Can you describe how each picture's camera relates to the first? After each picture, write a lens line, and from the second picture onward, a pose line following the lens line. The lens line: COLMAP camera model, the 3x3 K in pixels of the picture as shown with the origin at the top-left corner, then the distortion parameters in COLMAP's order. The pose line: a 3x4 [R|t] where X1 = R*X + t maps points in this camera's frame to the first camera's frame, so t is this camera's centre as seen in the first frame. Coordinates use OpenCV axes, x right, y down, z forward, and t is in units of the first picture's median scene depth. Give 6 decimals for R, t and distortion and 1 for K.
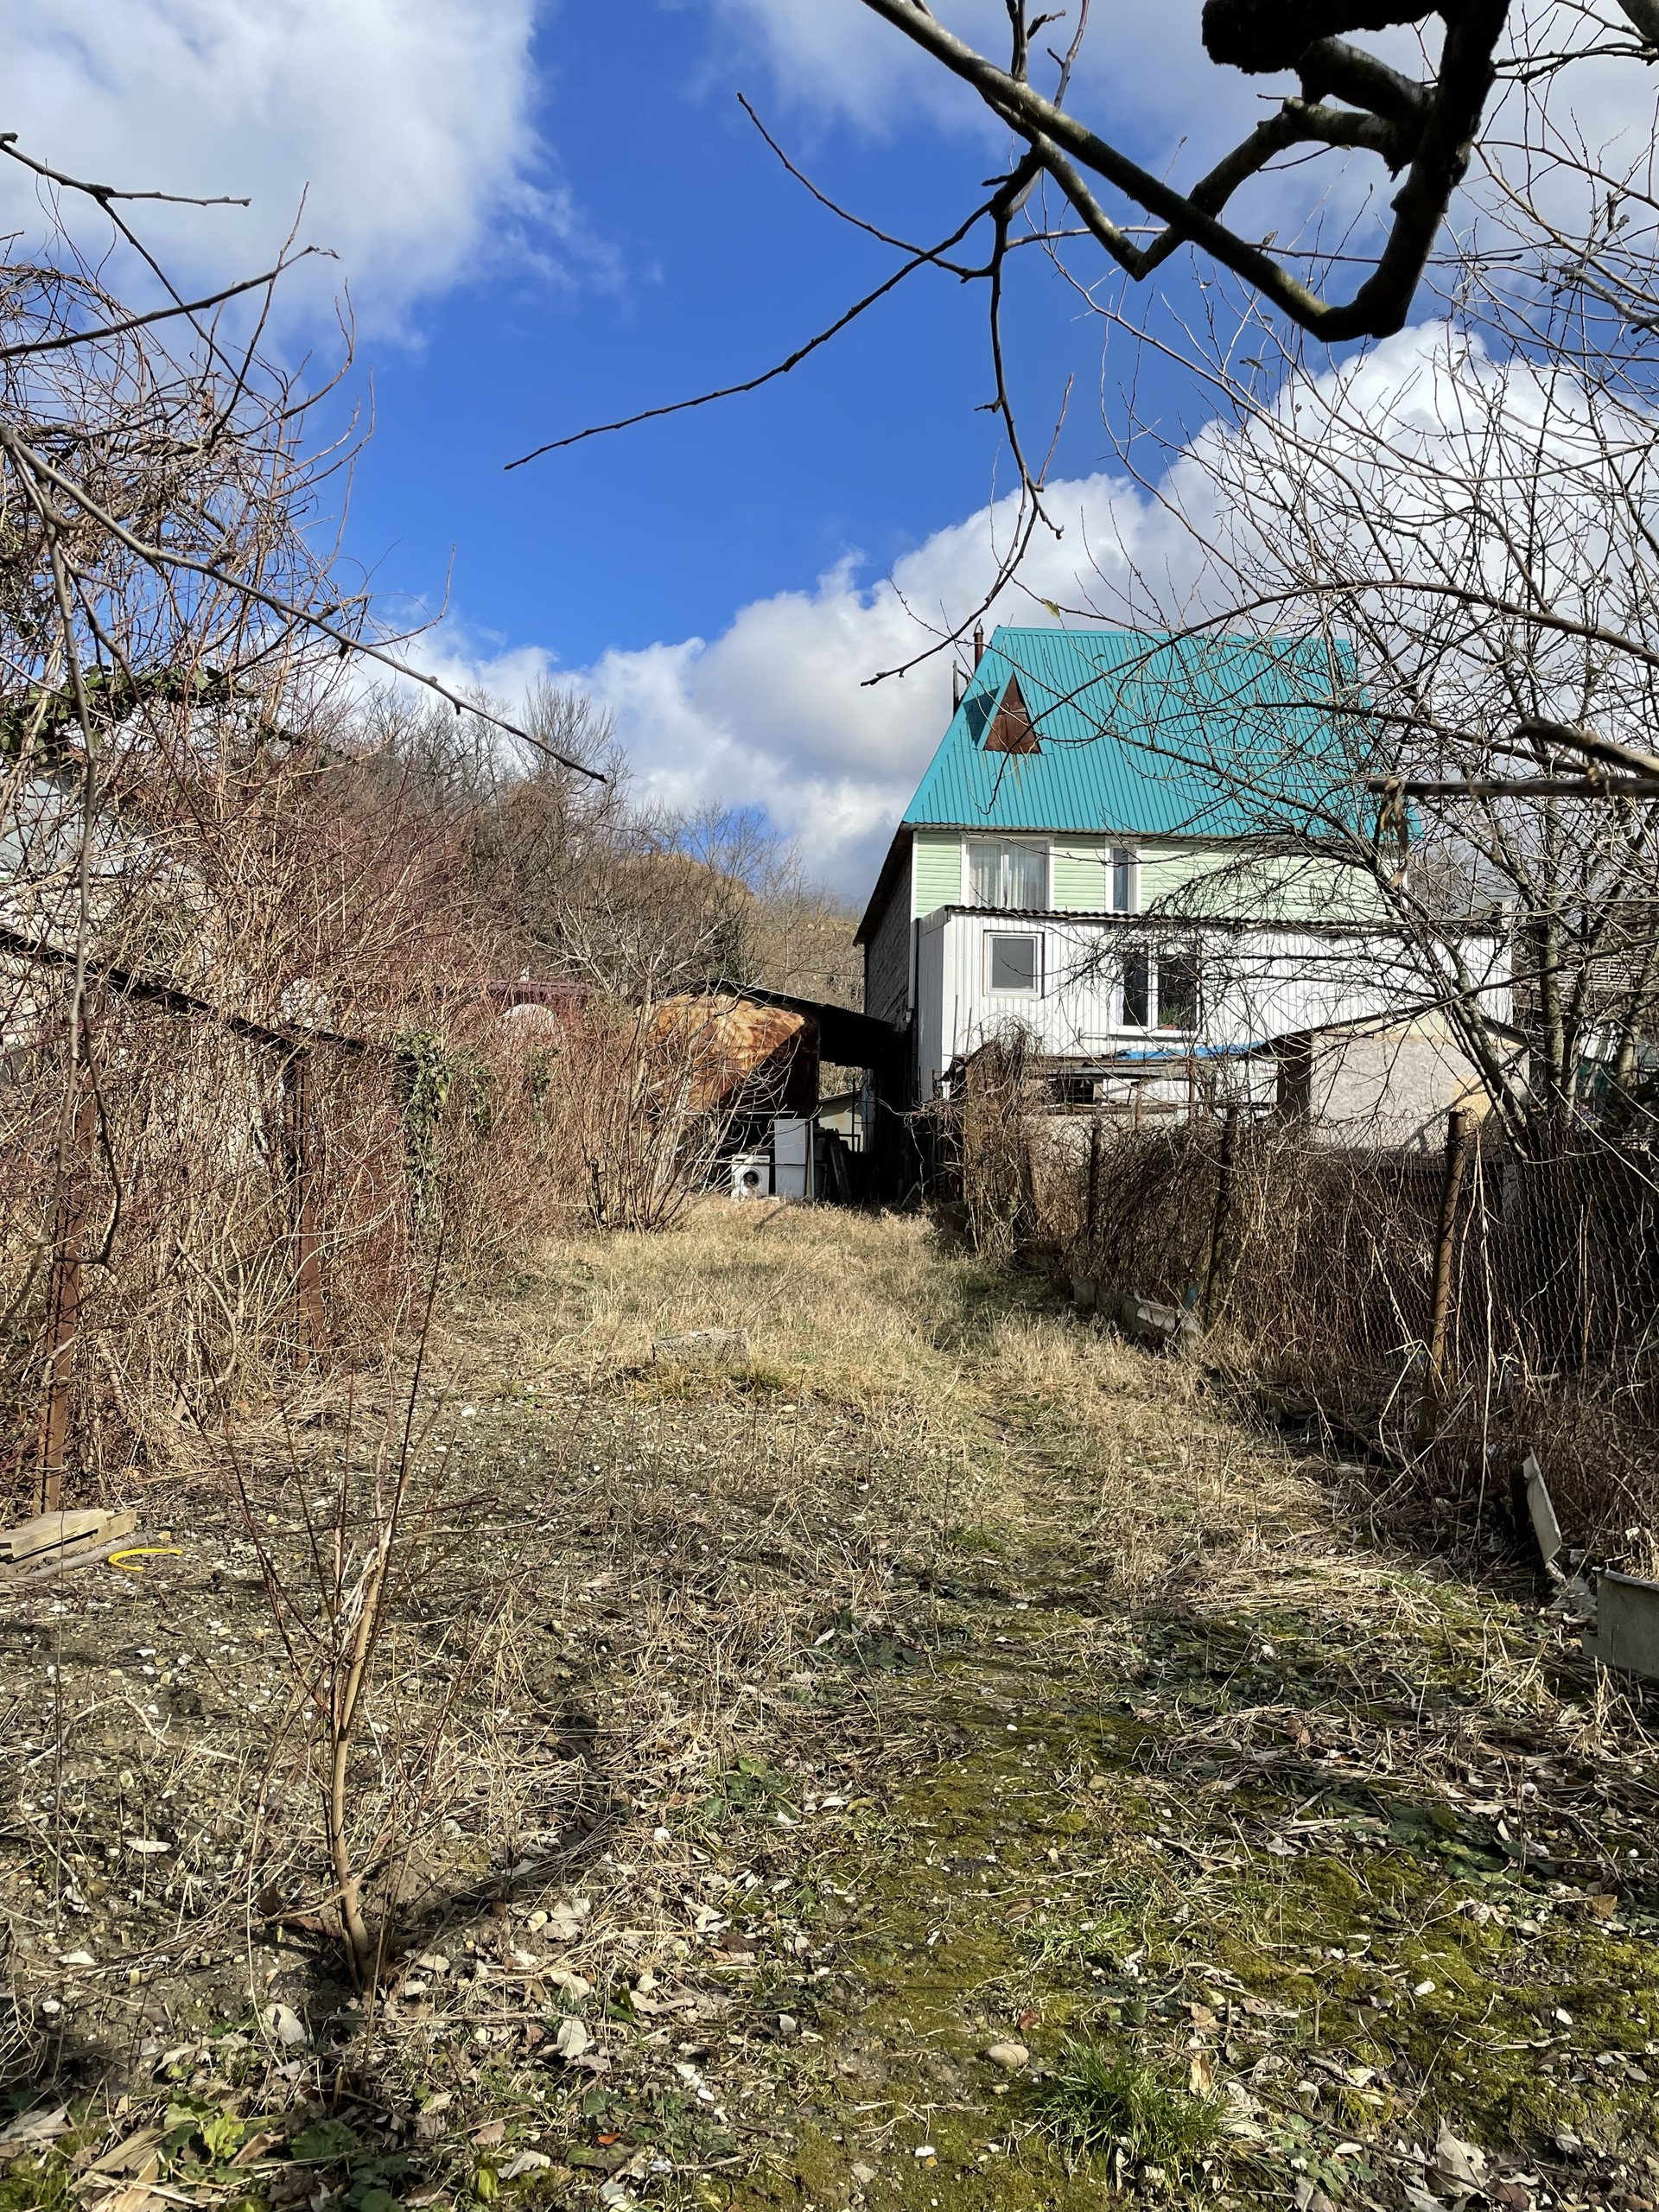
lens RADIAL K [[1669.5, 0, 827.4], [0, 1669.5, 1097.9], [0, 0, 1]] dist [0.017168, -0.000250]
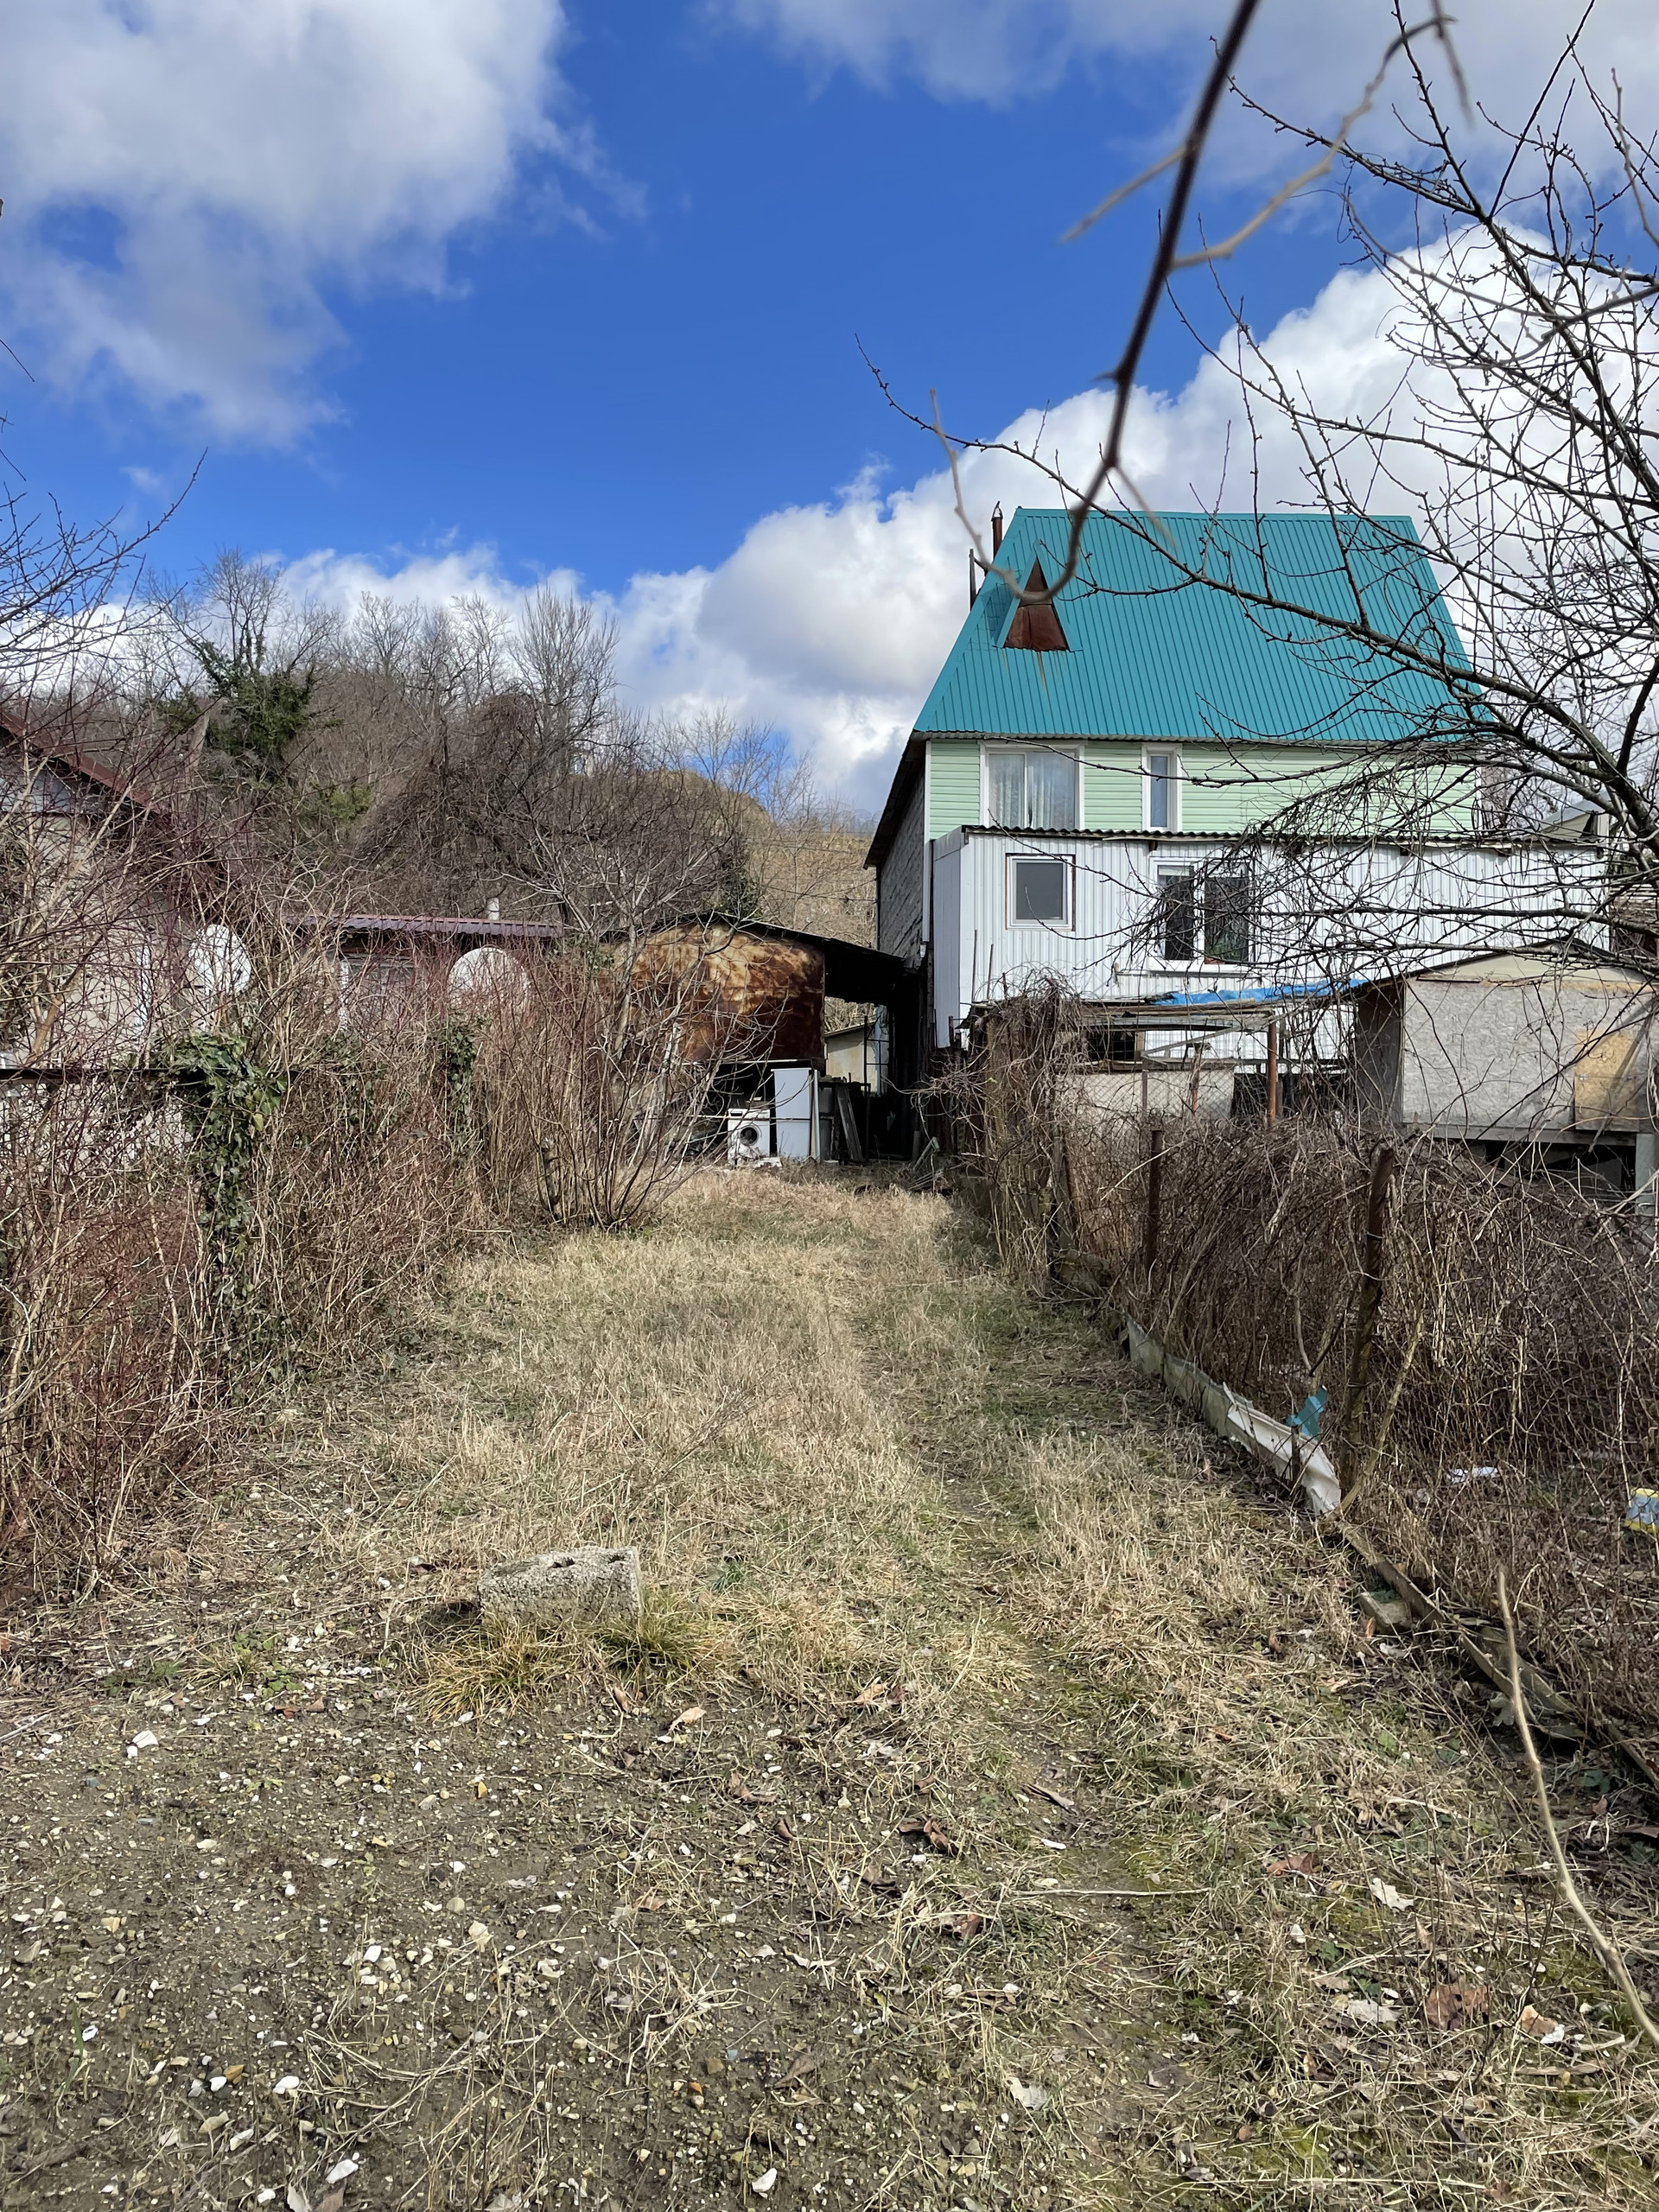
lens RADIAL K [[1669.5, 0, 832.6], [0, 1669.5, 1121.7], [0, 0, 1]] dist [0.017168, -0.000250]
pose [[0.999837, -0.014240, -0.011086, 0.009702], [0.014920, 0.997846, 0.063887, -0.016713], [0.010153, -0.064042, 0.997896, 0.109332]]
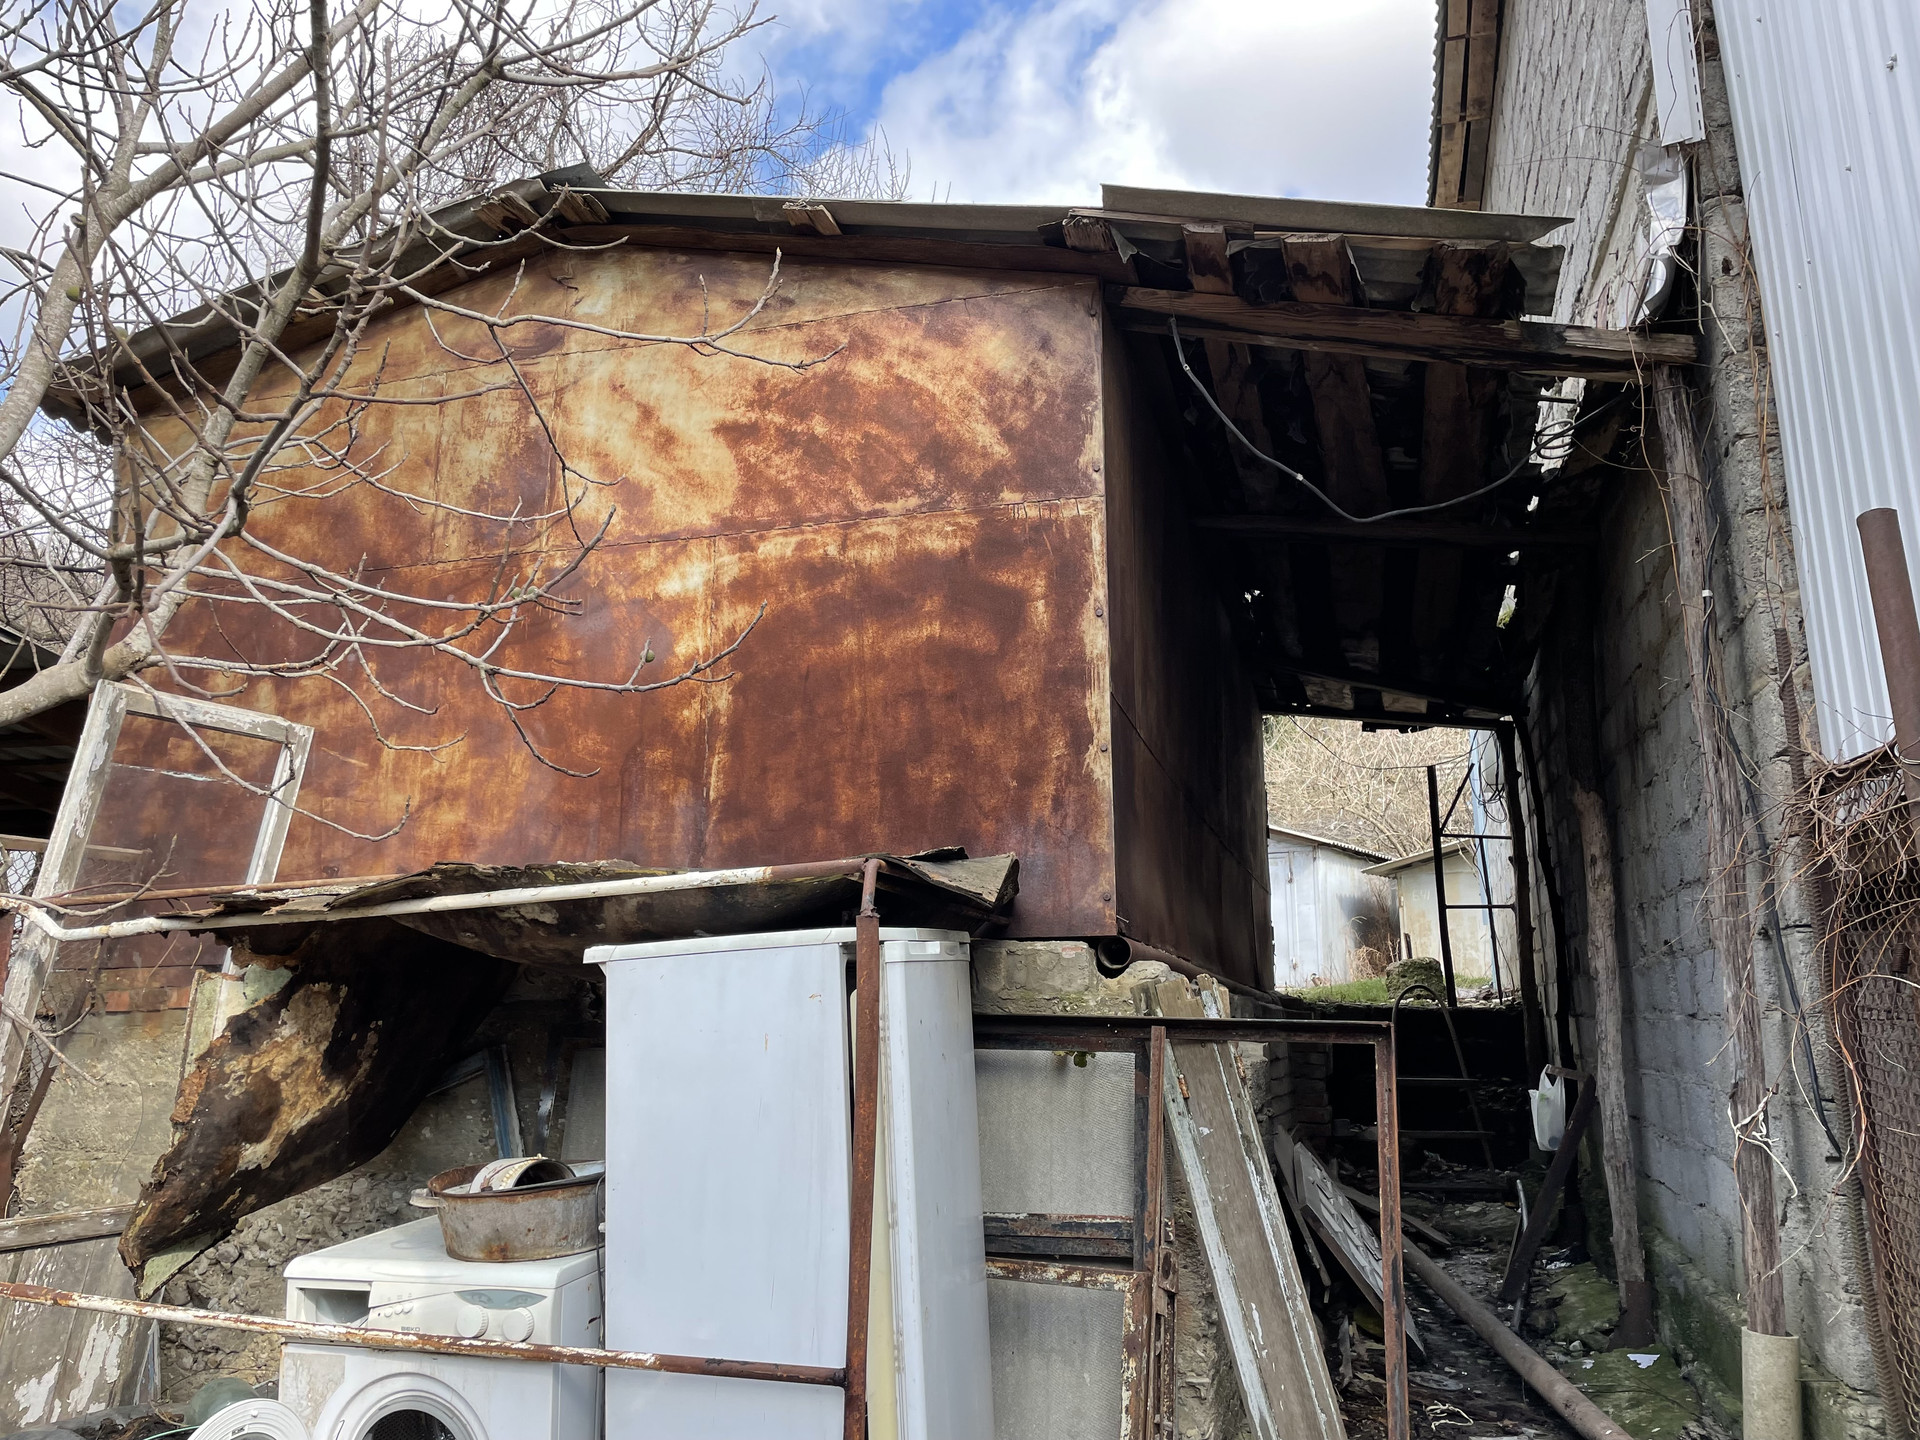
lens RADIAL K [[1449.1, 0, 959.9], [0, 1449.1, 721.4], [0, 0, 1]] dist [0.017168, -0.000250]
pose [[0.939496, -0.087428, -0.331216, 0.031513], [0.047913, 0.990916, -0.125655, 0.012571], [0.339193, 0.102183, 0.935151, 0.965379]]
